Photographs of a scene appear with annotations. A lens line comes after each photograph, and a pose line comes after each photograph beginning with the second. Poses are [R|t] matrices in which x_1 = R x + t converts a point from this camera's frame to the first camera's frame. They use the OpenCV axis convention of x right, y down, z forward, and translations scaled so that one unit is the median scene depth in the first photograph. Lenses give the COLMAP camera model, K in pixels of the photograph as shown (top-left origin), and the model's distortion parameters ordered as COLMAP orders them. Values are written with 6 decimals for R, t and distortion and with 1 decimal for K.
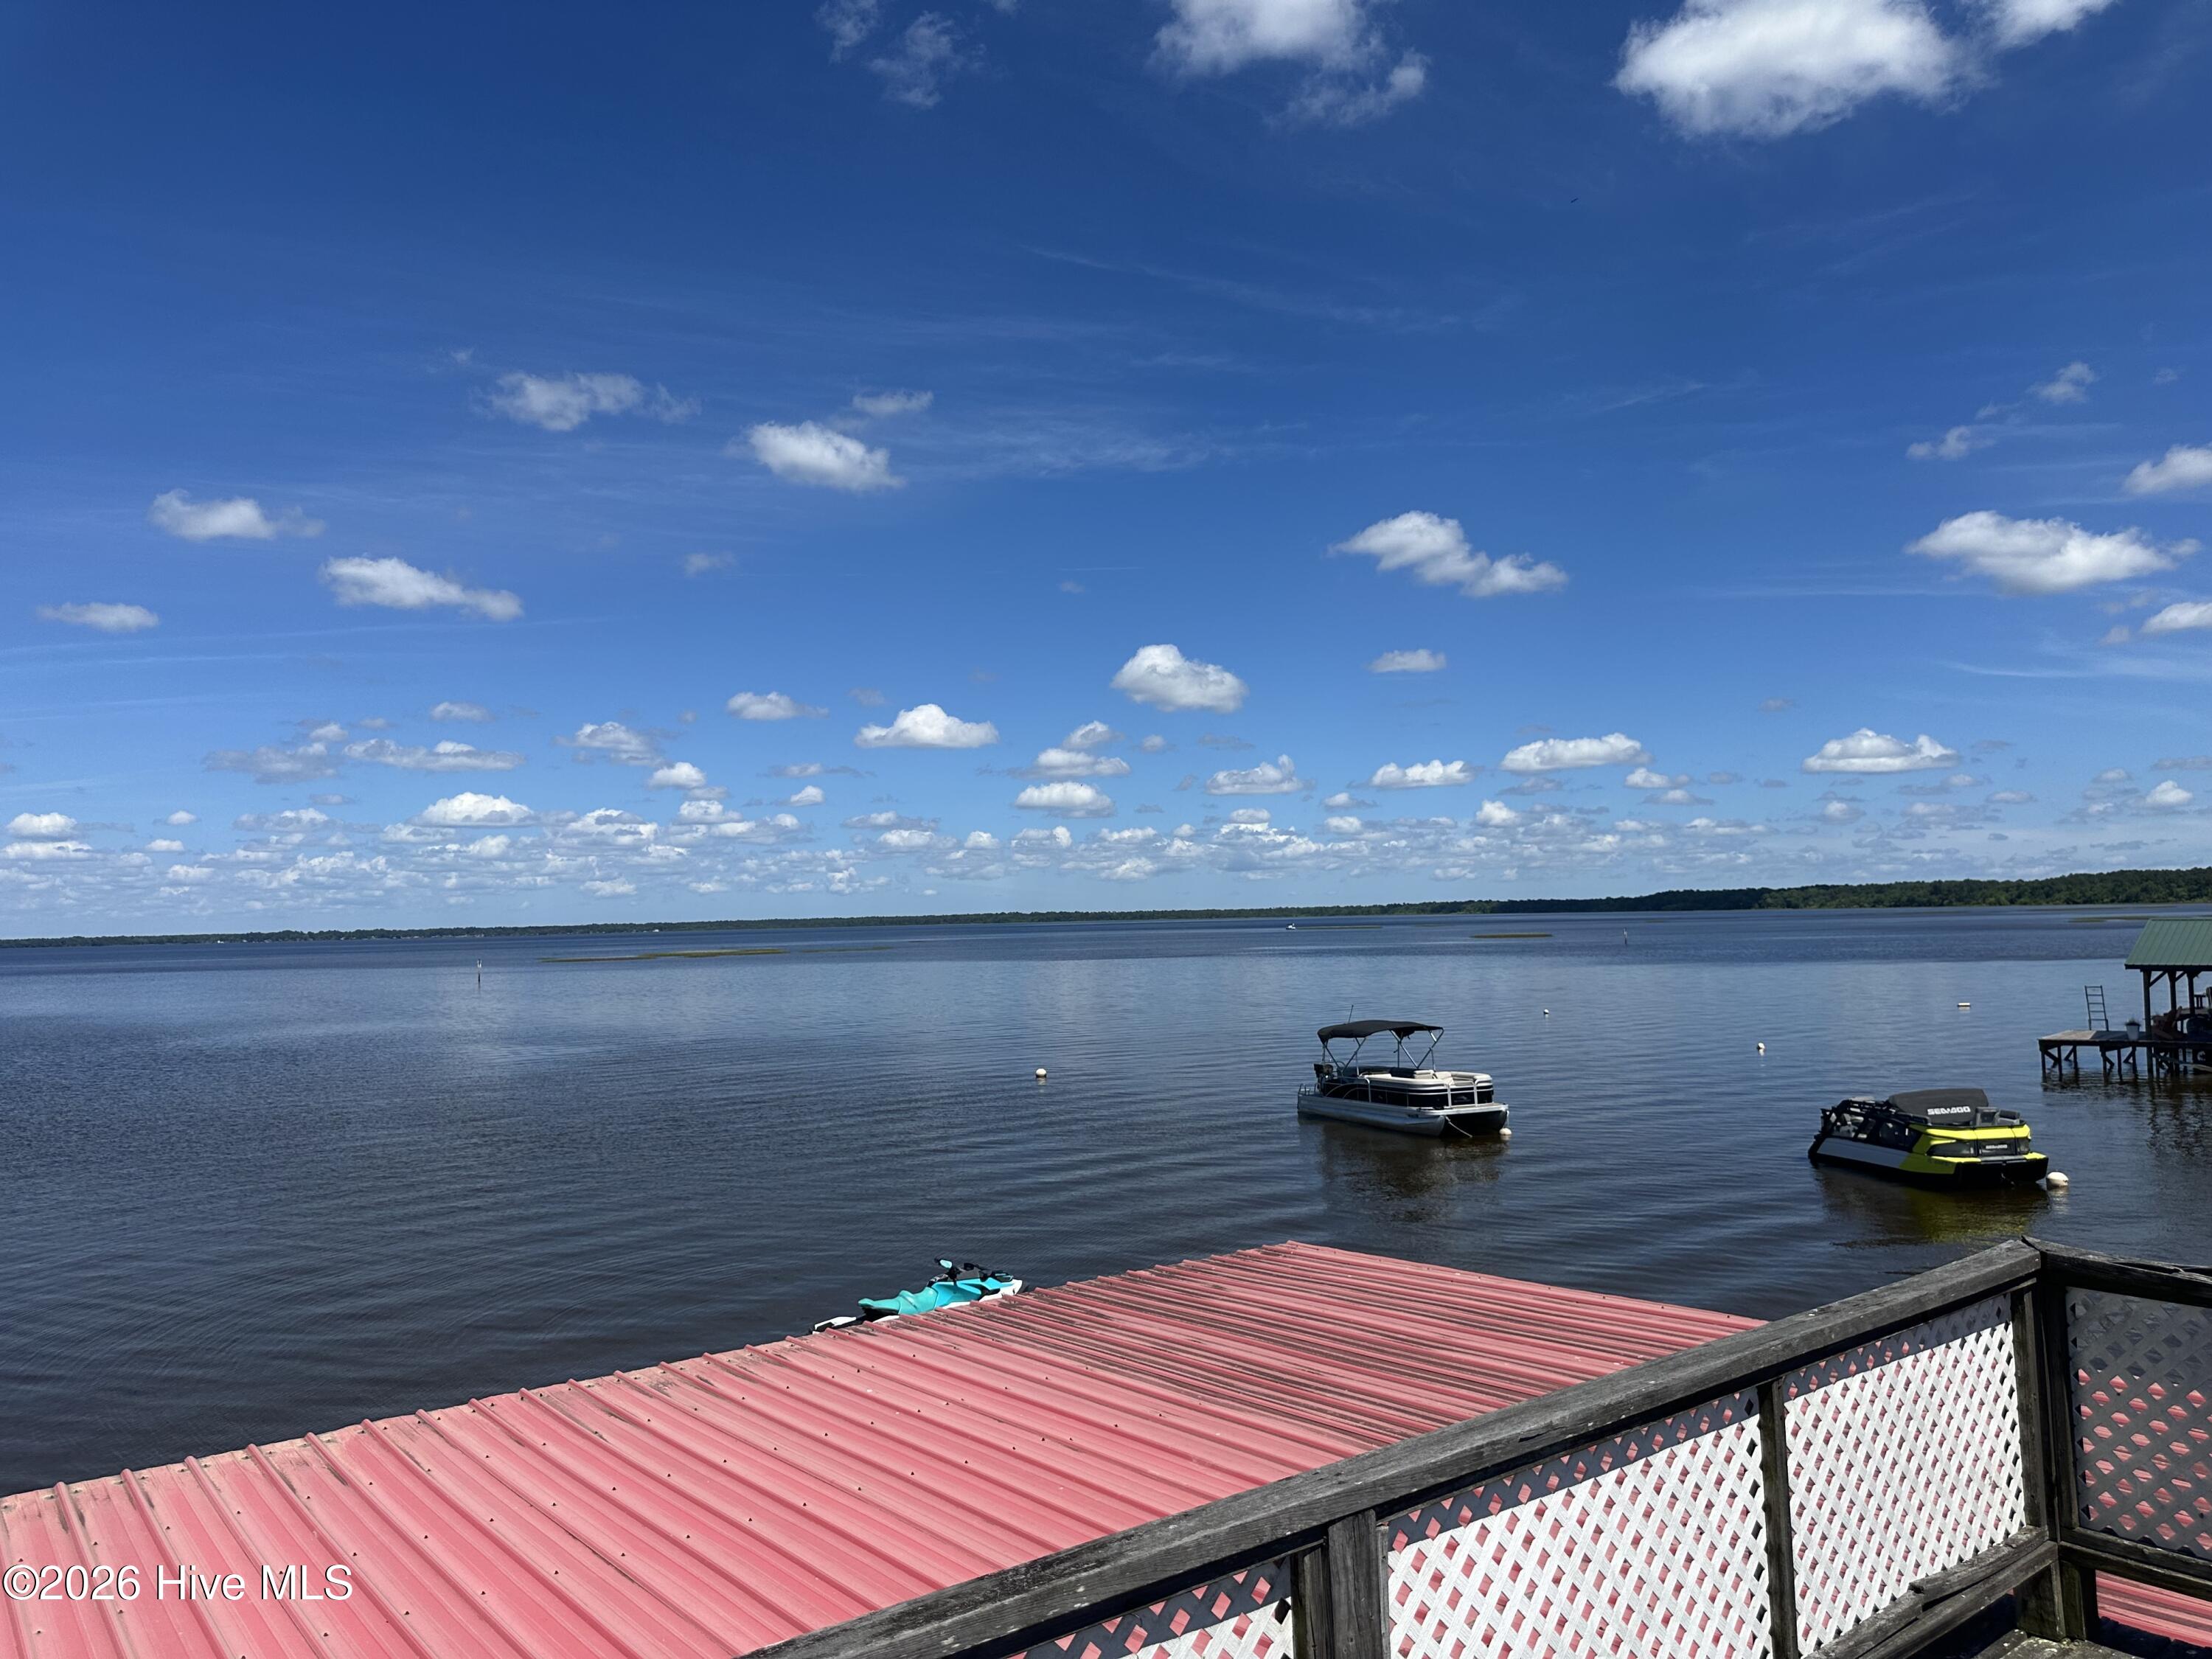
lens RADIAL K [[1560.5, 0, 1024.6], [0, 1560.5, 827.9], [0, 0, 1]] dist [0.003331, -0.005833]
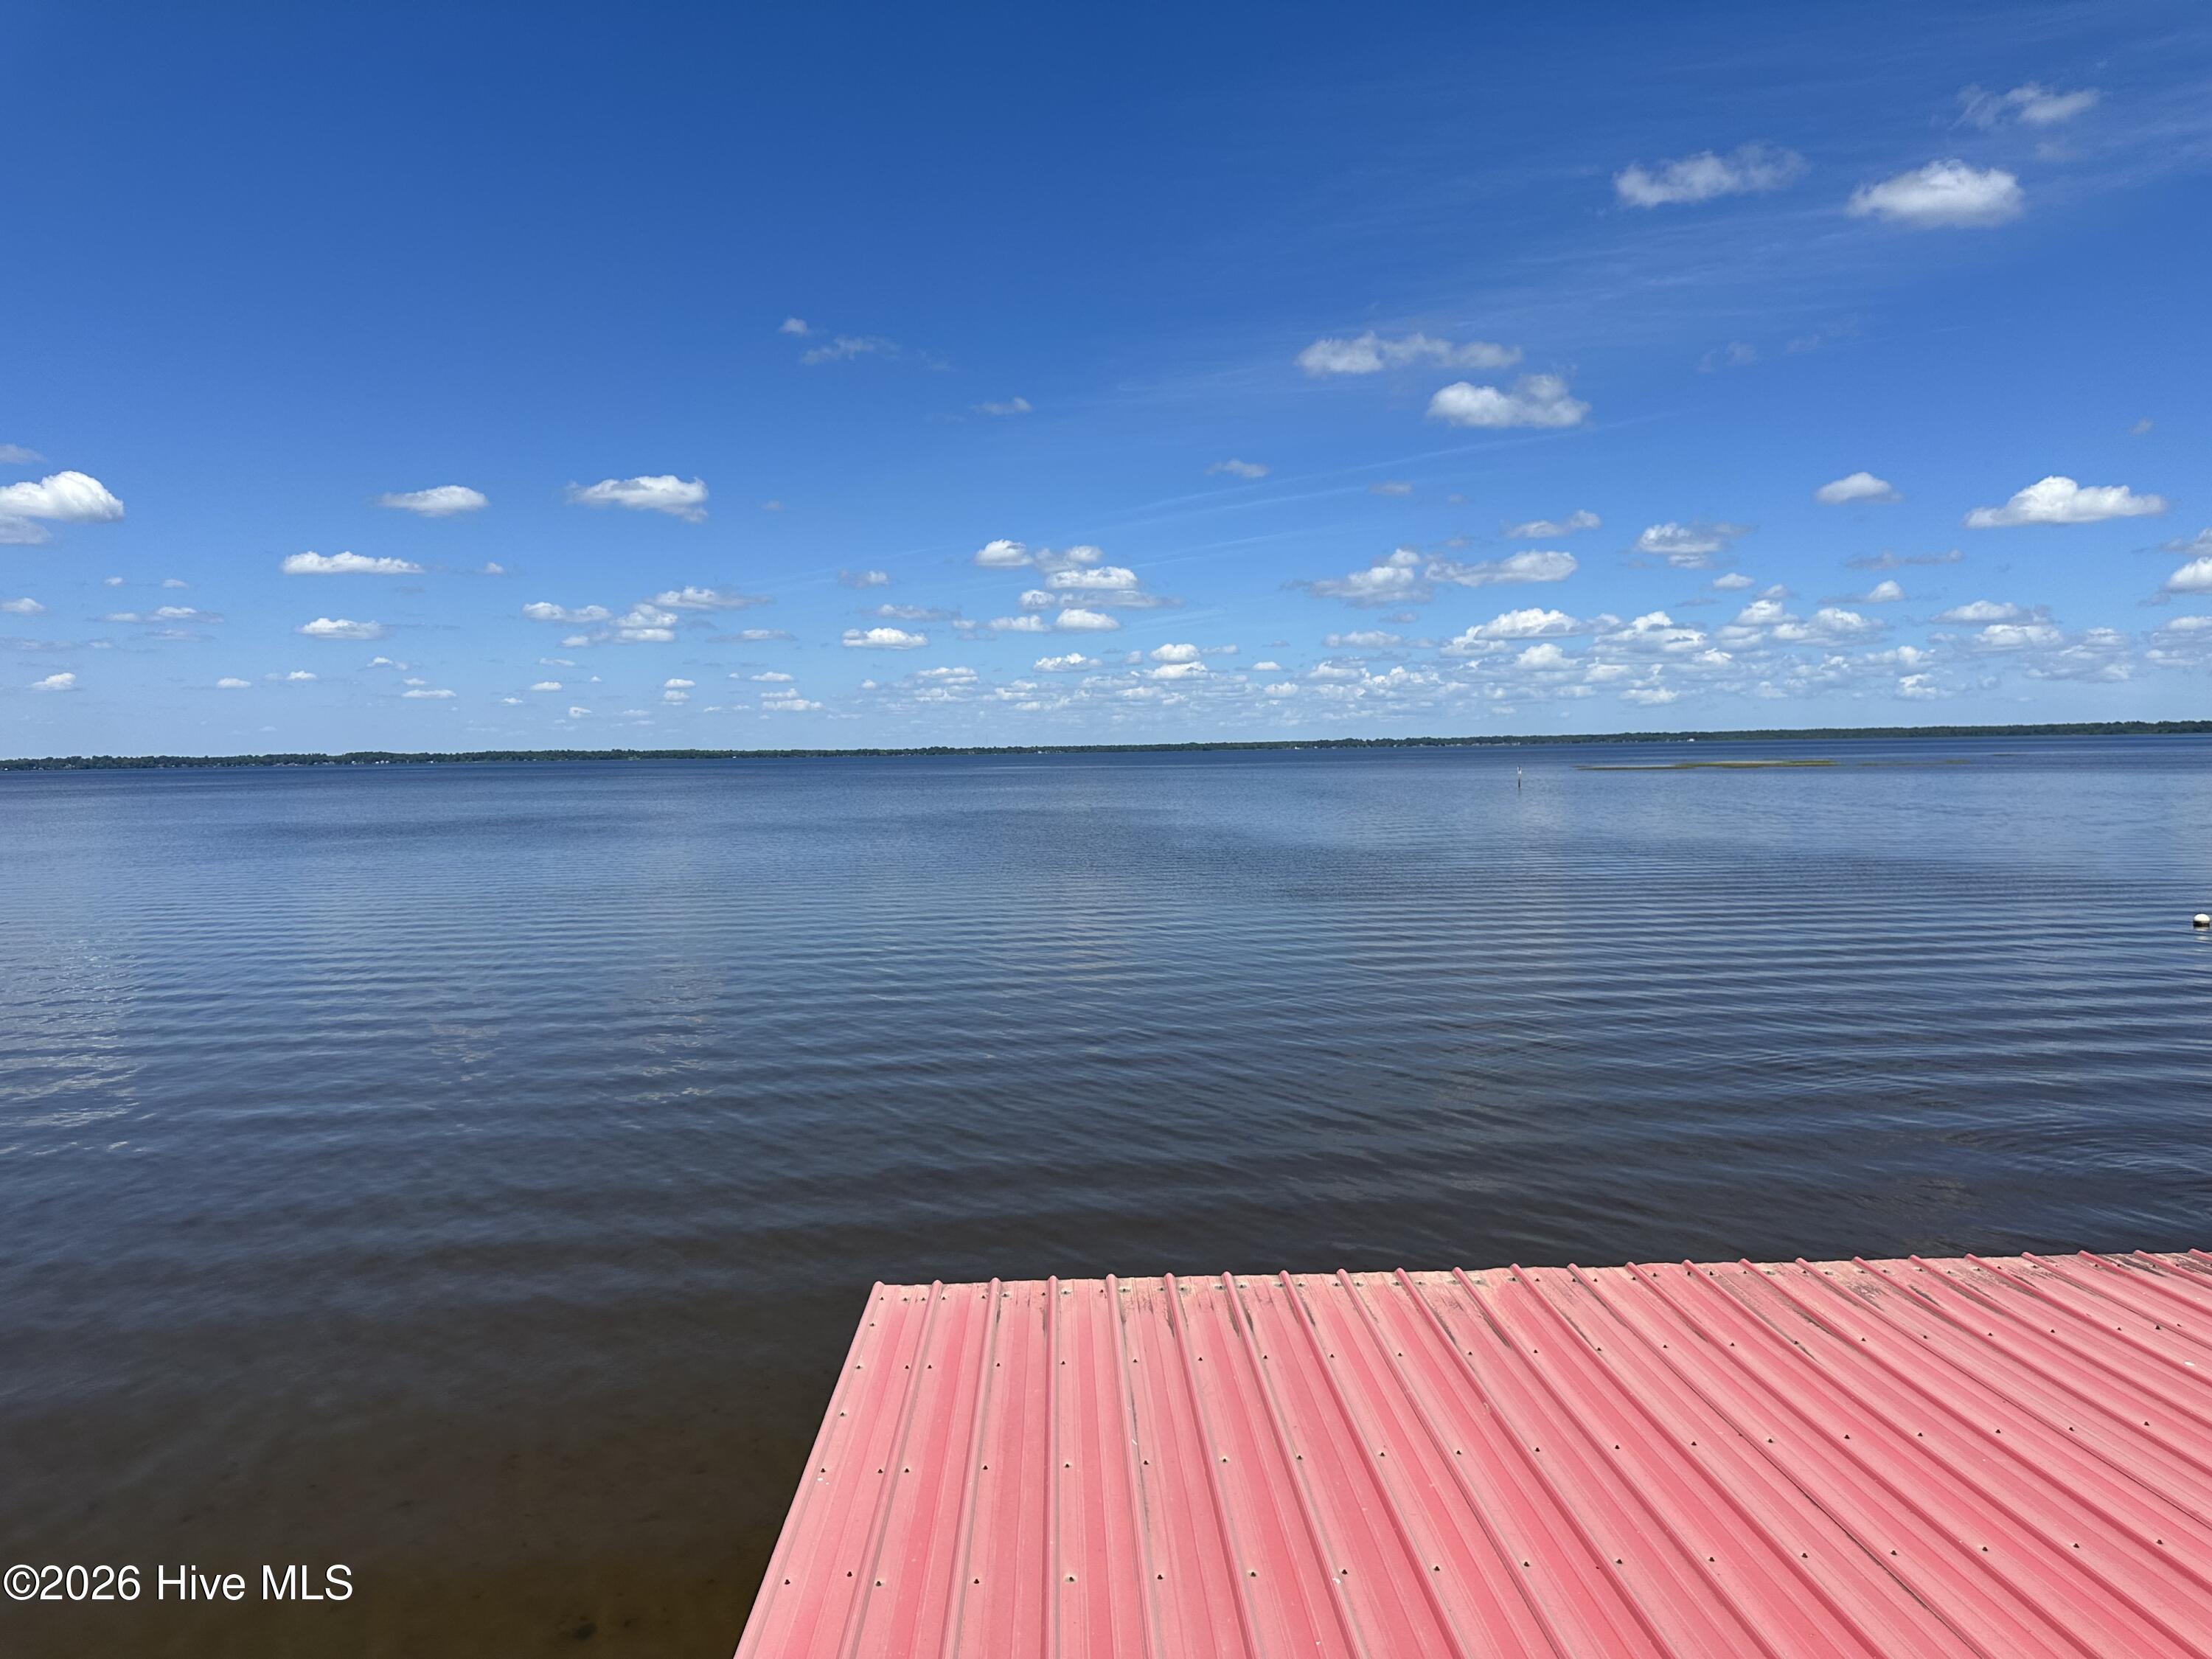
lens RADIAL K [[1478.0, 0, 1106.0], [0, 1478.0, 829.5], [0, 0, 1]] dist [0.133736, -0.225961]
pose [[0.824163, 0.041769, -0.564810, -0.135357], [0.029381, 0.992780, 0.116291, 0.020012], [0.565590, -0.112438, 0.816986, 0.181408]]
